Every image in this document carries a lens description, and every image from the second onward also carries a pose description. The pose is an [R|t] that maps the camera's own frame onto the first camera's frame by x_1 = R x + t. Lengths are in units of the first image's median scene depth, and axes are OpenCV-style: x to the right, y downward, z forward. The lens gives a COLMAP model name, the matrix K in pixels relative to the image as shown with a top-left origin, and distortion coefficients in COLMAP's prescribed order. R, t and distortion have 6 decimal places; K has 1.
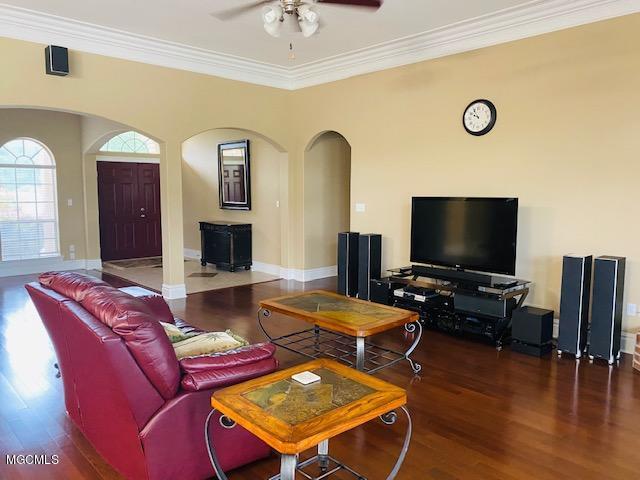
lens RADIAL K [[495.0, 0, 314.0], [0, 495.0, 235.7], [0, 0, 1]] dist [0.066380, -0.066243]
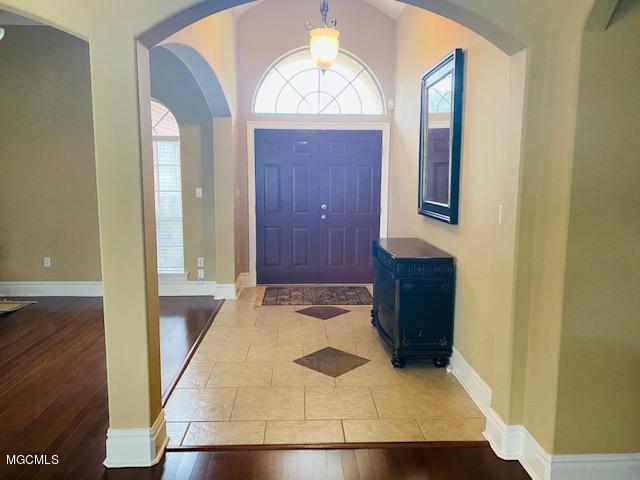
lens RADIAL K [[495.0, 0, 314.0], [0, 495.0, 235.7], [0, 0, 1]] dist [0.066380, -0.066243]
pose [[0.752852, 0.087831, -0.652303, 0.052041], [-0.065673, 0.996135, 0.058332, -0.058237], [0.654905, -0.001076, 0.755710, 0.608240]]
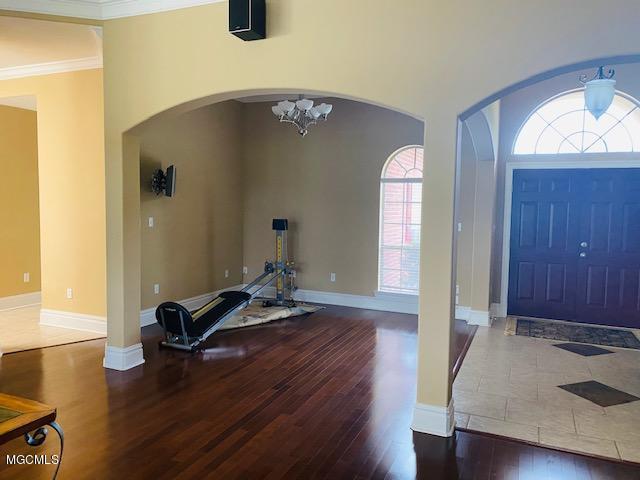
lens RADIAL K [[495.0, 0, 314.0], [0, 495.0, 235.7], [0, 0, 1]] dist [0.066380, -0.066243]
pose [[0.398526, 0.069857, -0.914493, 0.094221], [-0.104620, 0.994049, 0.030342, -0.053844], [0.911170, 0.083583, 0.403463, 0.516718]]
